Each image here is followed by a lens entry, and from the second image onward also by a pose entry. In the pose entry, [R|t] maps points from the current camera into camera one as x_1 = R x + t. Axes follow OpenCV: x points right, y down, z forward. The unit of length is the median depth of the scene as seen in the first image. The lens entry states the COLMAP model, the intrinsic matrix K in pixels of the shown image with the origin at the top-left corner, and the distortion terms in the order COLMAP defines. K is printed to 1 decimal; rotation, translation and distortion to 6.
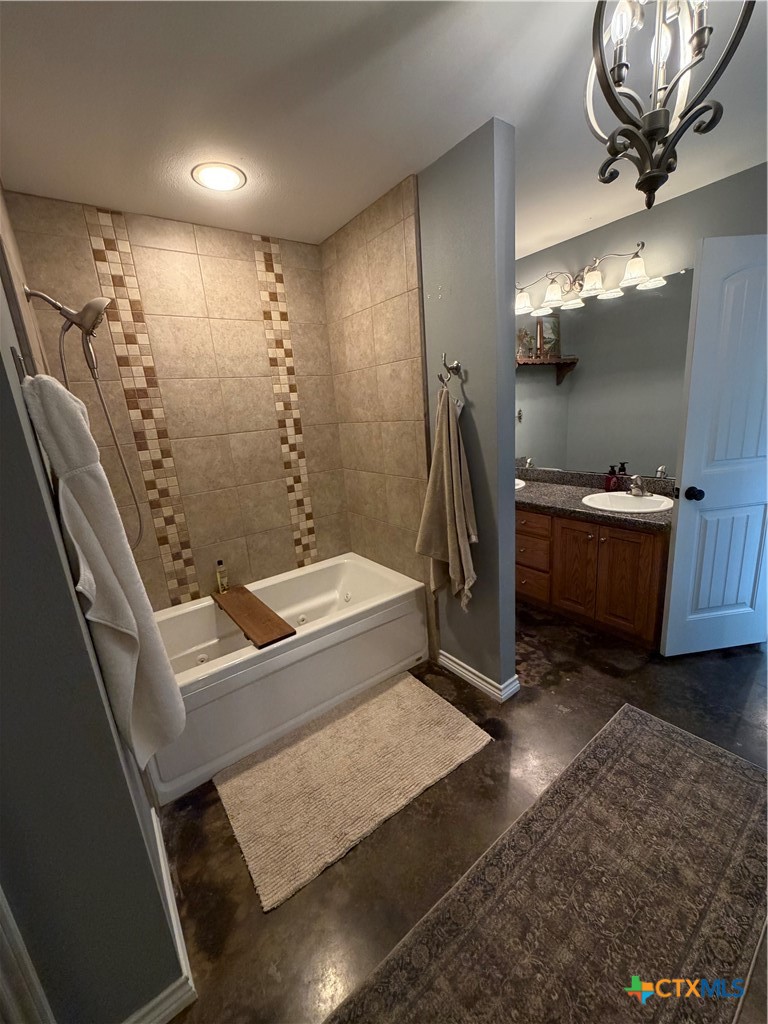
lens RADIAL K [[409.3, 0, 384.8], [0, 409.3, 510.5], [0, 0, 1]] dist [-0.000497, 0.000398]
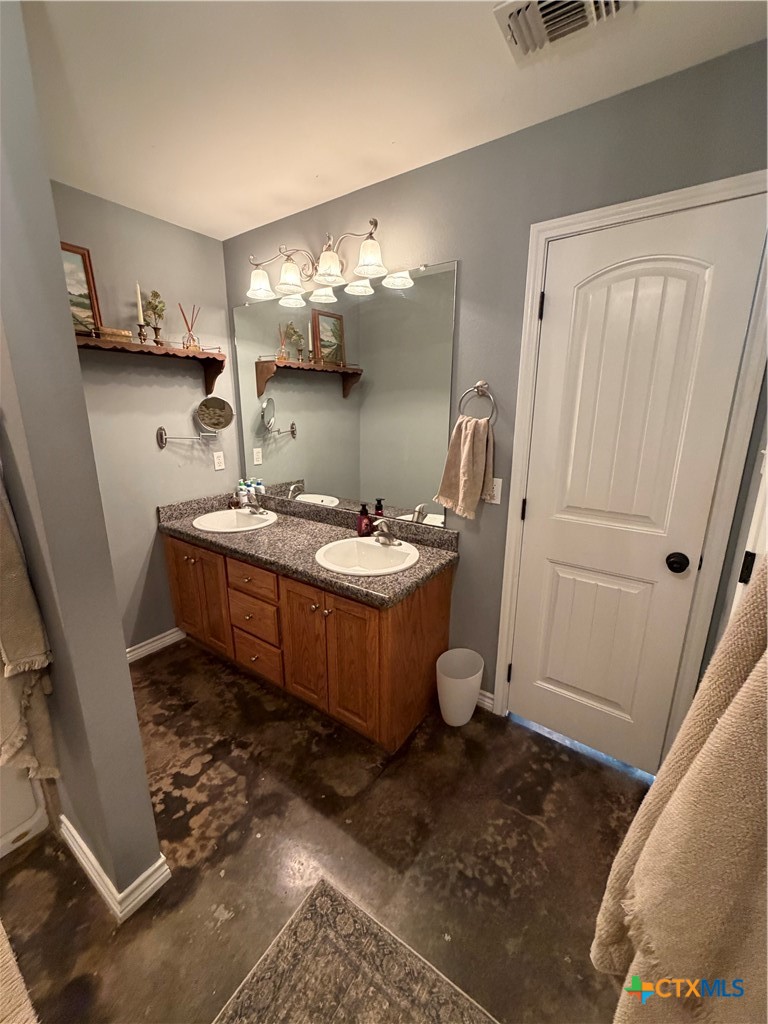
lens RADIAL K [[409.3, 0, 385.1], [0, 409.3, 510.1], [0, 0, 1]] dist [-0.000497, 0.000398]
pose [[0.944378, 0.004645, 0.328828, 0.422937], [-0.000812, 0.999930, -0.011795, -0.111062], [-0.328860, 0.010872, 0.944316, 0.295869]]
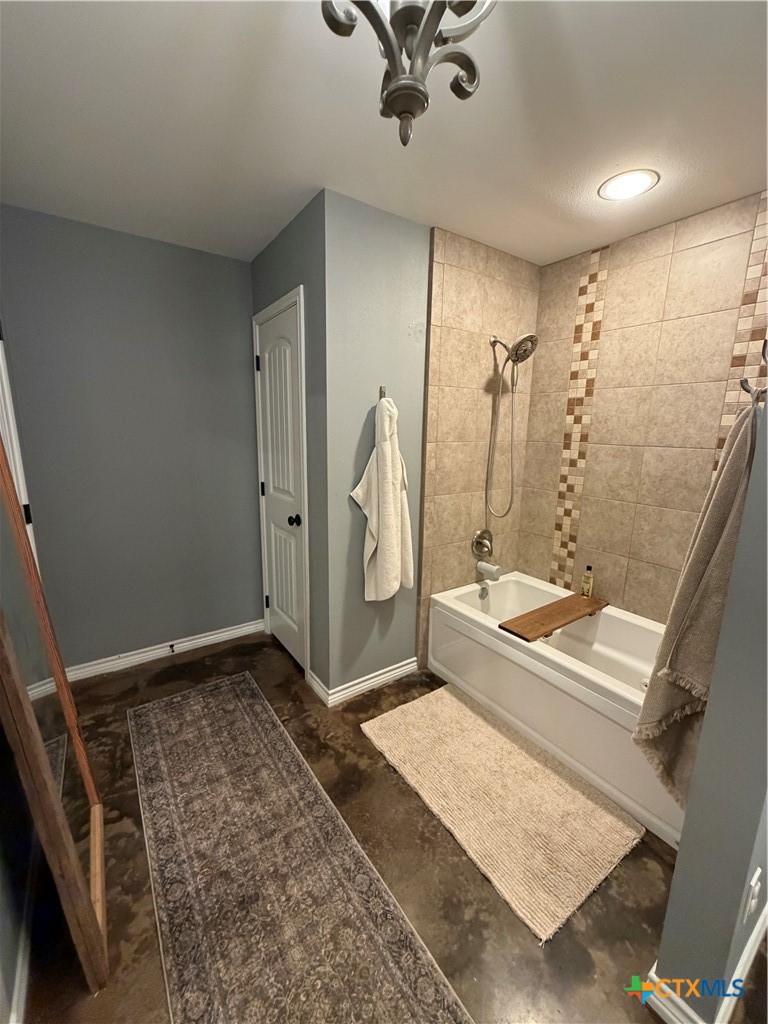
lens RADIAL K [[409.3, 0, 382.9], [0, 409.3, 510.3], [0, 0, 1]] dist [-0.000497, 0.000398]
pose [[-0.033658, 0.274554, -0.960983, 0.599678], [-0.259335, 0.926194, 0.273698, -0.163943], [0.965201, 0.258428, 0.040027, 0.463439]]
